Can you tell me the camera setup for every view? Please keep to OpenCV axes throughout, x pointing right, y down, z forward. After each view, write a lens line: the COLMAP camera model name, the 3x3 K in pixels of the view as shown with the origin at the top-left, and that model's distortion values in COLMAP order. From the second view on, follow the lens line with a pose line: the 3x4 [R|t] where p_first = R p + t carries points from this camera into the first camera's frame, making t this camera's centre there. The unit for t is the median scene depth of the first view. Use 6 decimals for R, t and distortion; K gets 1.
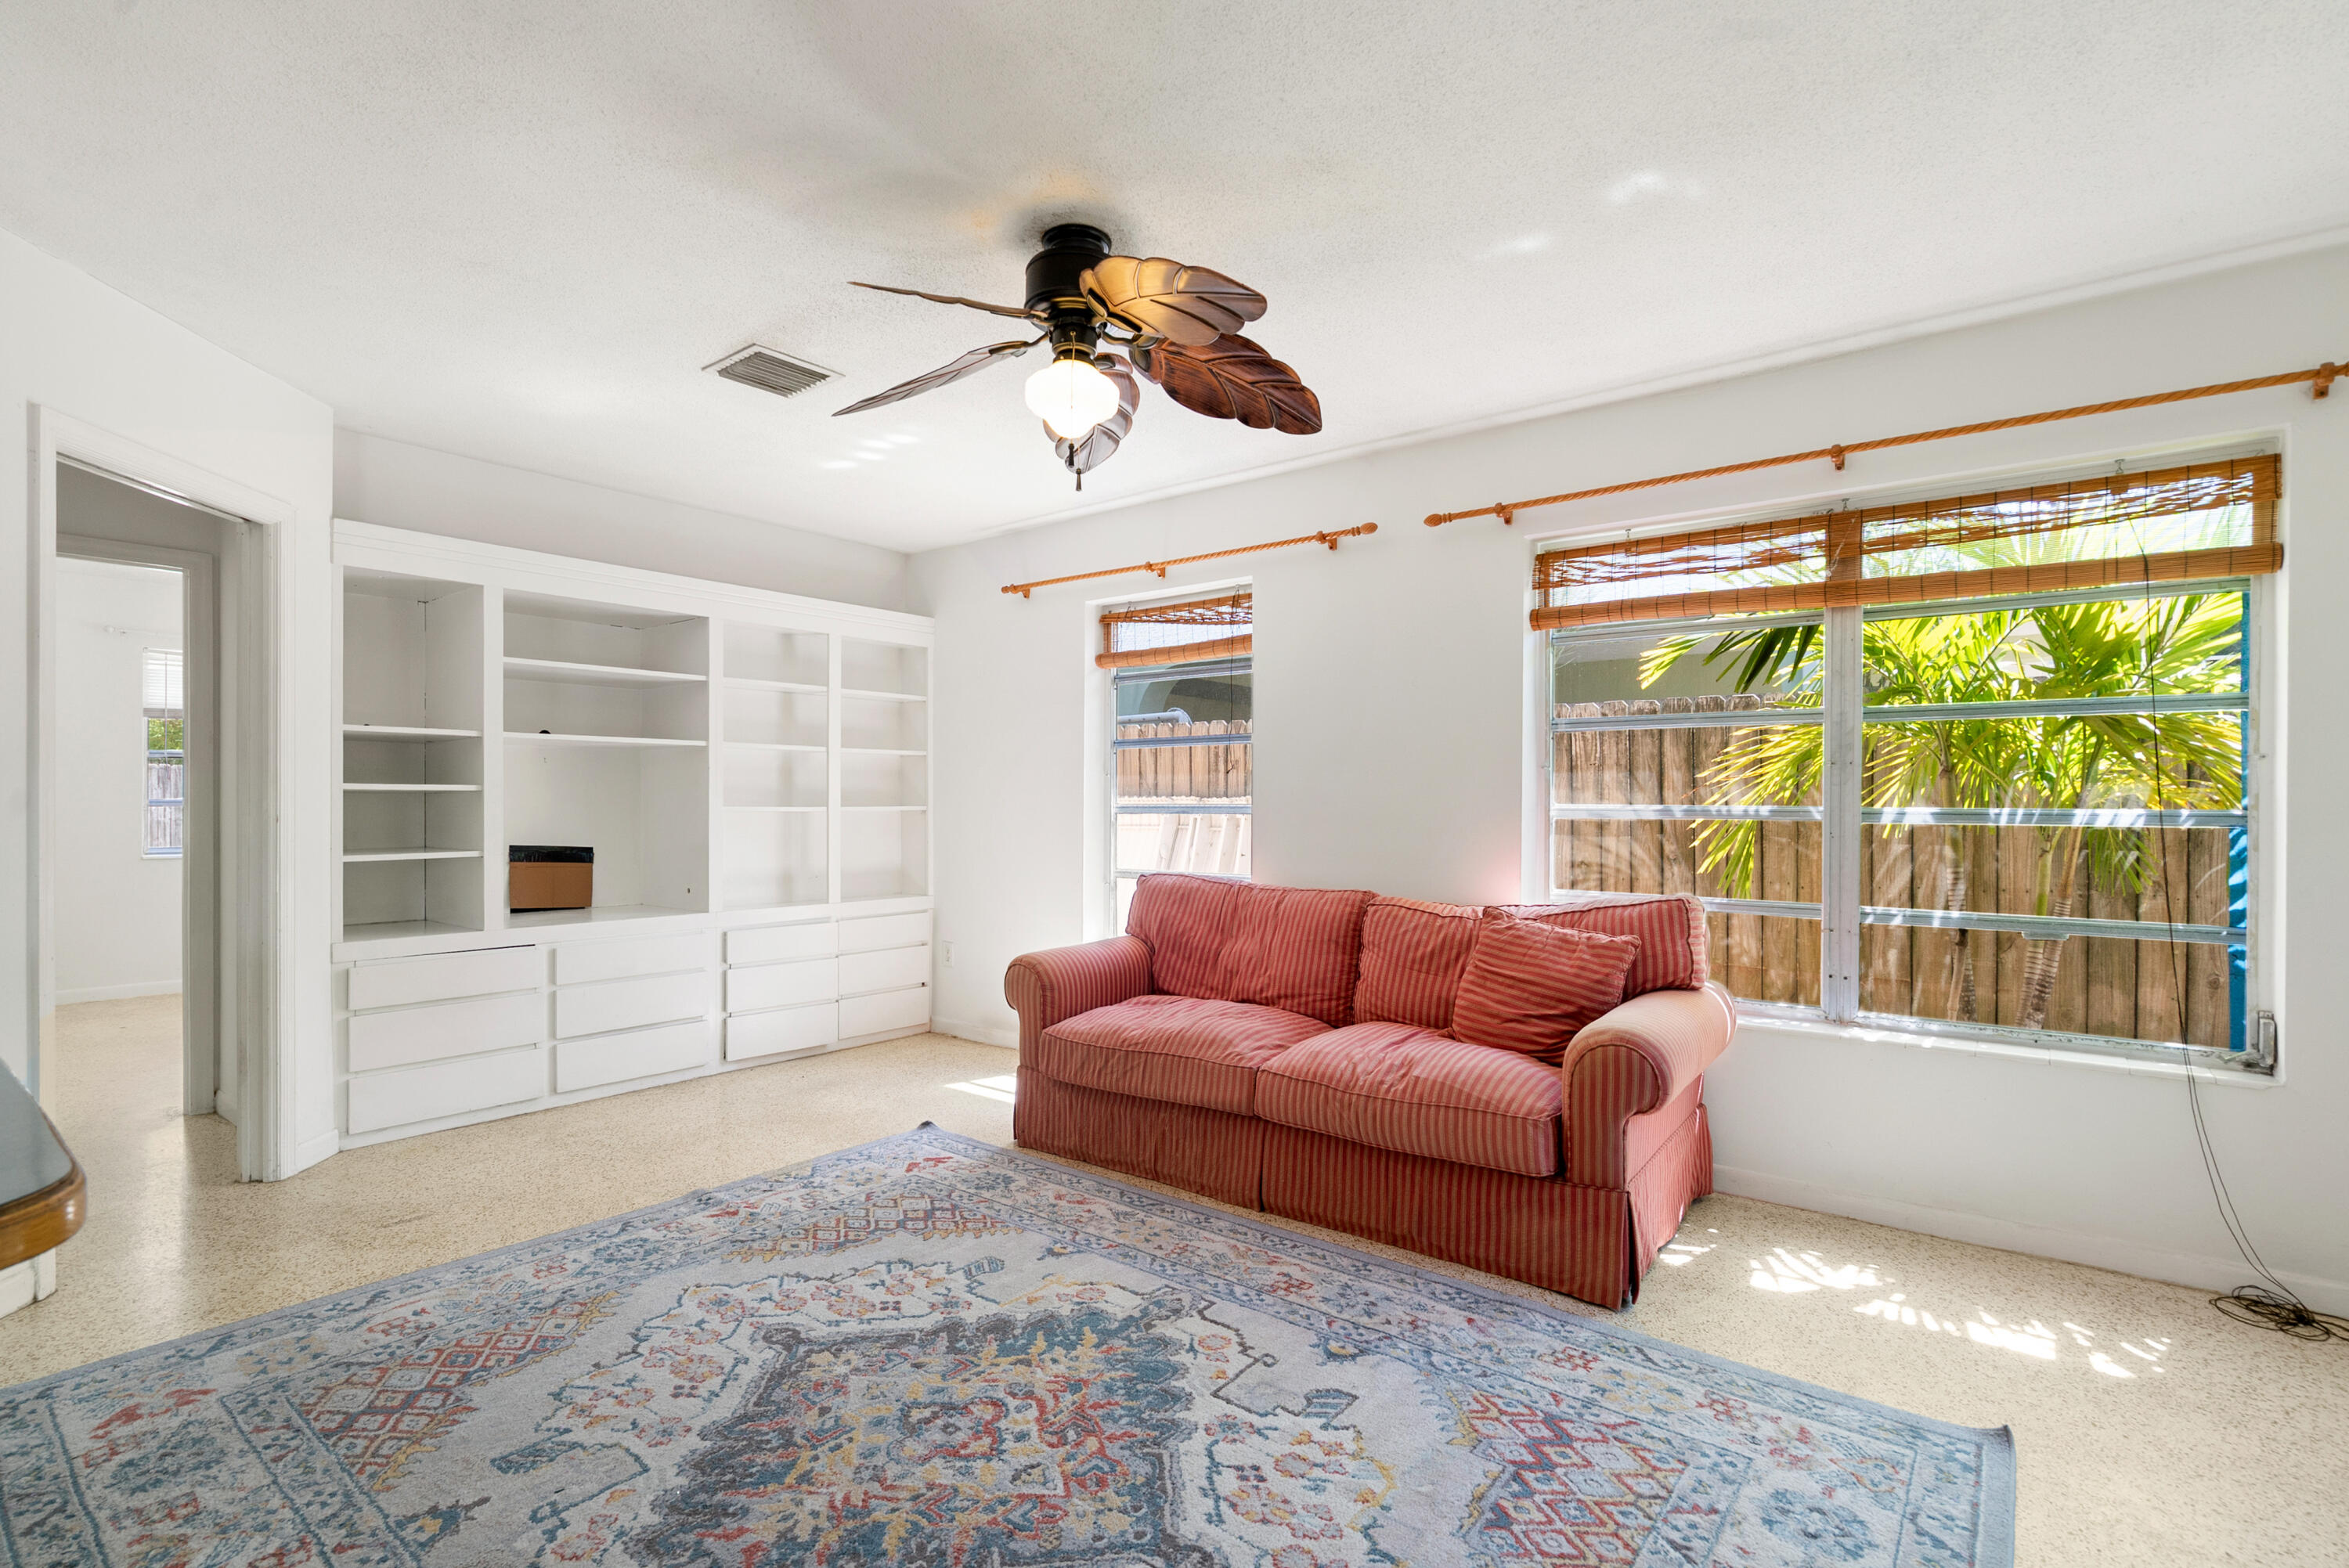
lens RADIAL K [[1131.6, 0, 1174.5], [0, 1131.6, 784.0], [0, 0, 1]] dist [-0.000636, 0.000106]
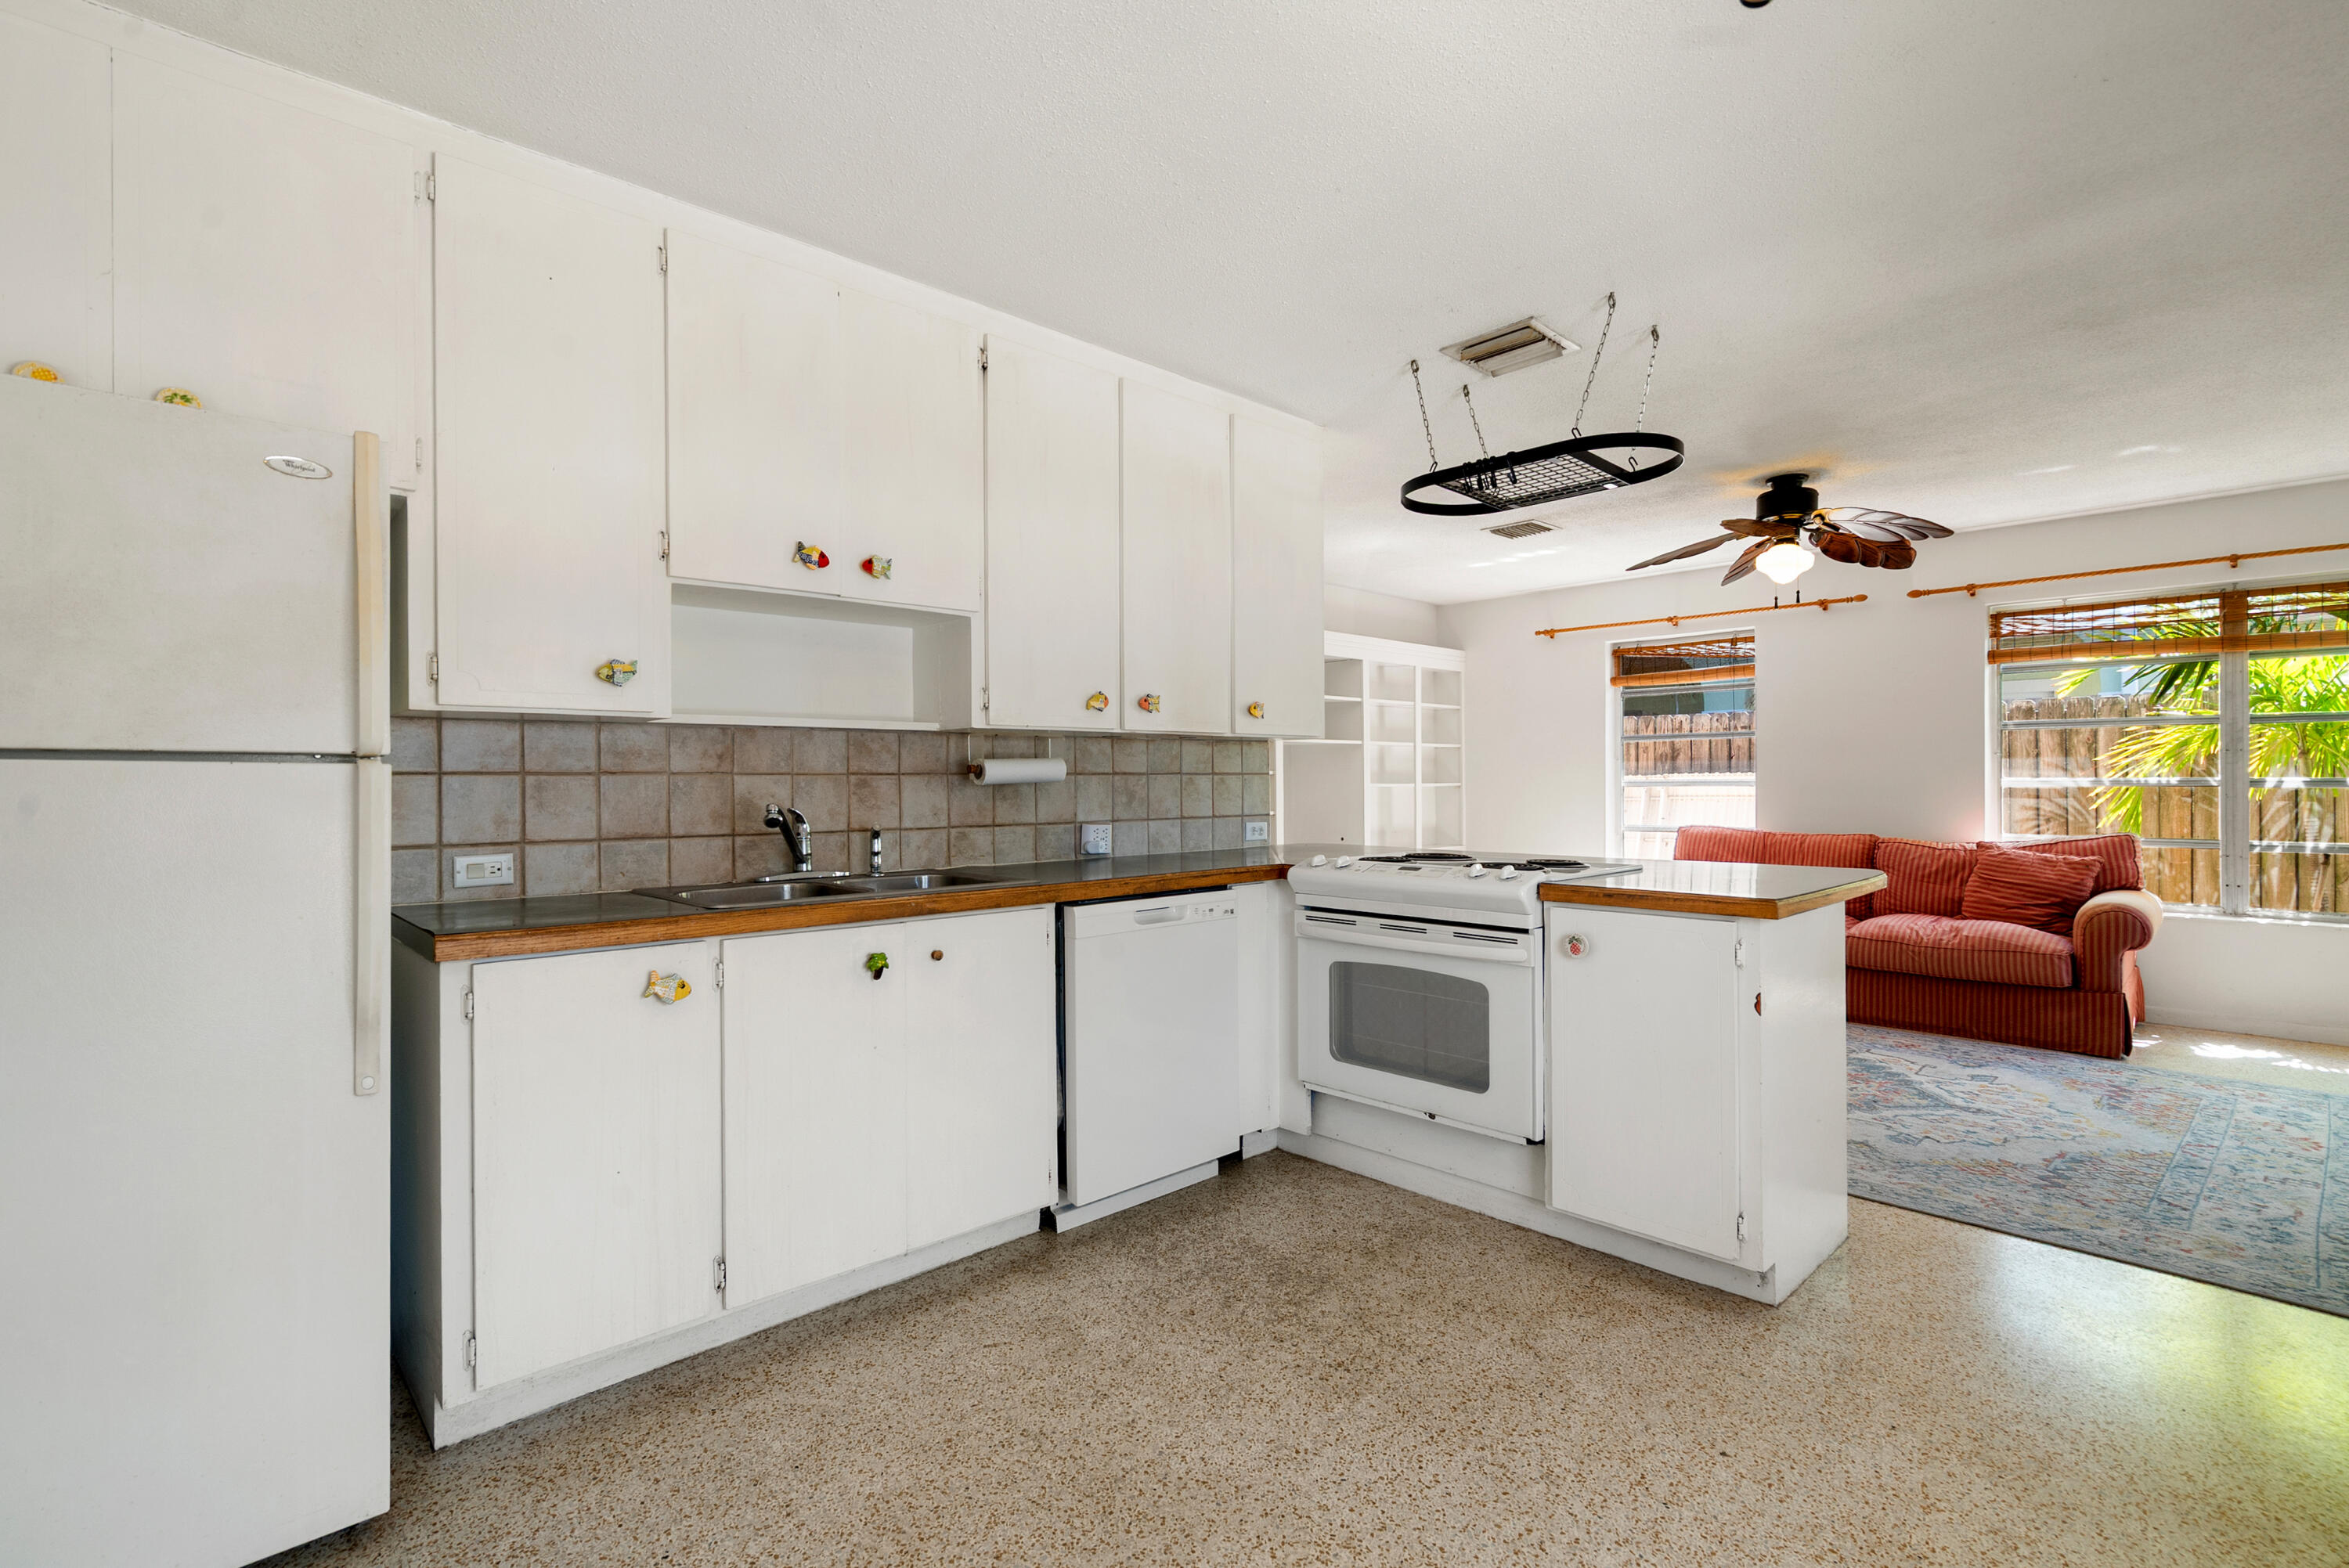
lens RADIAL K [[1087.2, 0, 1172.2], [0, 1087.2, 754.9], [0, 0, 1]] dist [0.001050, 0.000143]
pose [[0.986841, -0.009642, -0.161405, -0.609745], [0.008332, 0.999927, -0.008787, -0.010348], [0.161478, 0.007326, 0.986849, -0.715995]]
